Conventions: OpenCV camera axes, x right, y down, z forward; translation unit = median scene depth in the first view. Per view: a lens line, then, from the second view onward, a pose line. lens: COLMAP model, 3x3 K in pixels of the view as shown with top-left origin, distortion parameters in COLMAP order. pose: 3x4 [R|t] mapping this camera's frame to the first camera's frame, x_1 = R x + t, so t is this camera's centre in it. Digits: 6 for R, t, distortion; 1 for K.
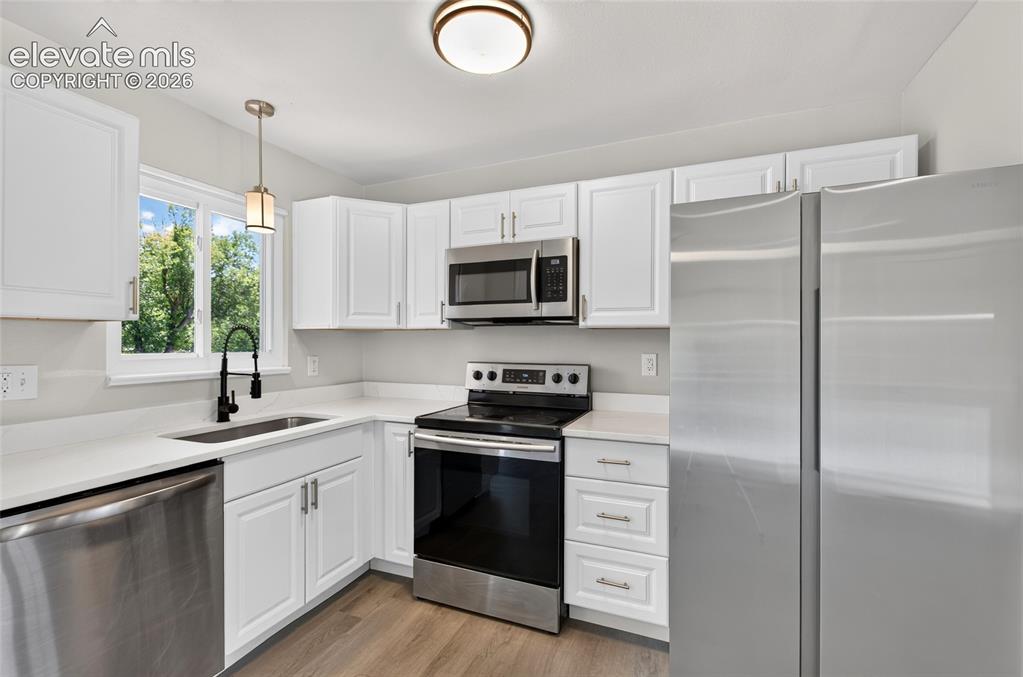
lens RADIAL K [[444.8, 0, 509.7], [0, 444.8, 344.6], [0, 0, 1]] dist [-0.001333, -0.000617]
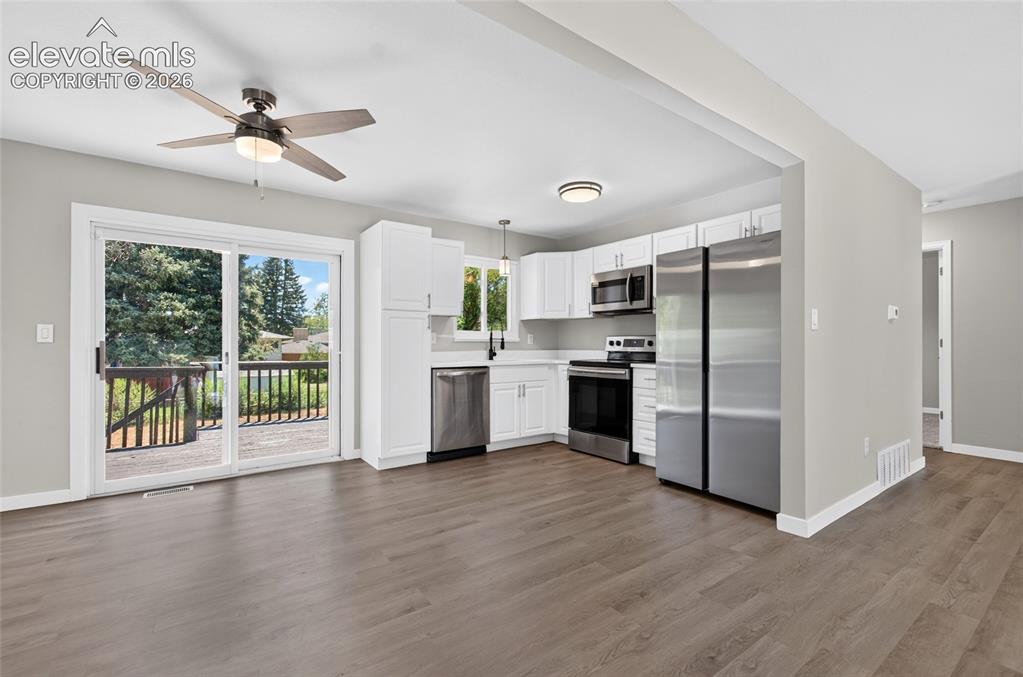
lens RADIAL K [[444.8, 0, 507.6], [0, 444.8, 337.6], [0, 0, 1]] dist [-0.001333, -0.000617]
pose [[0.849686, -0.009184, -0.527209, 0.594119], [0.000385, 0.999859, -0.016797, 0.088585], [0.527289, 0.014069, 0.849570, -0.842205]]
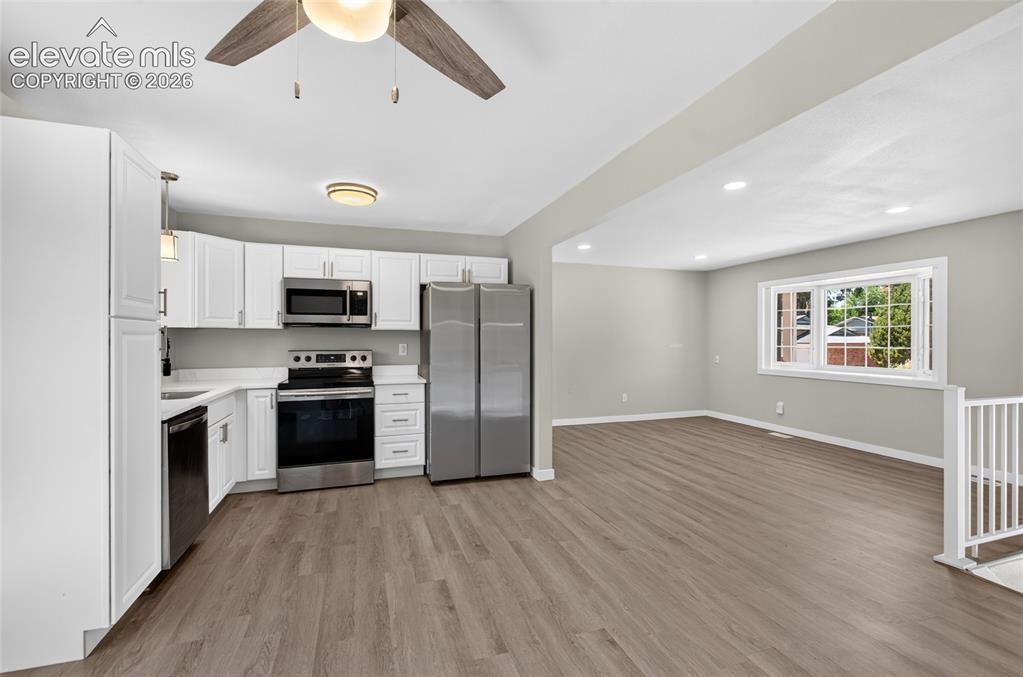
lens RADIAL K [[444.8, 0, 509.9], [0, 444.8, 334.1], [0, 0, 1]] dist [-0.001333, -0.000617]
pose [[0.751077, 0.004758, 0.660197, -0.623612], [0.002076, 0.999952, -0.009569, -0.000690], [-0.660211, 0.008558, 0.751032, -0.757161]]
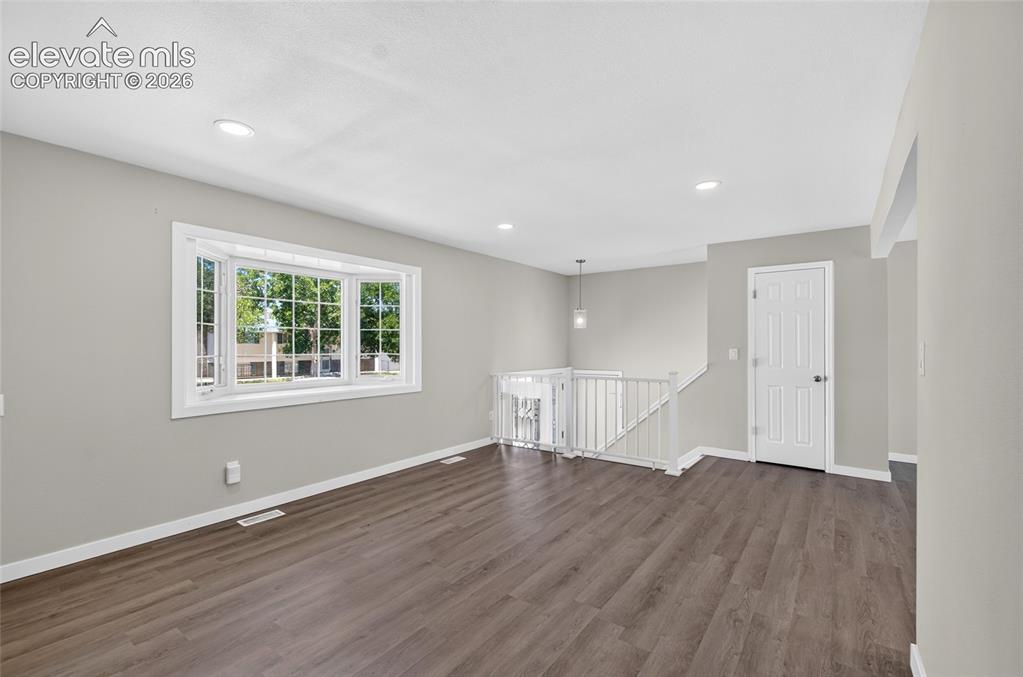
lens RADIAL K [[444.8, 0, 505.4], [0, 444.8, 340.7], [0, 0, 1]] dist [-0.001333, -0.000617]
pose [[-0.969287, 0.000284, 0.245932, 1.111906], [-0.001968, 0.999958, -0.008913, 0.008083], [-0.245924, -0.009123, -0.969246, 1.307329]]
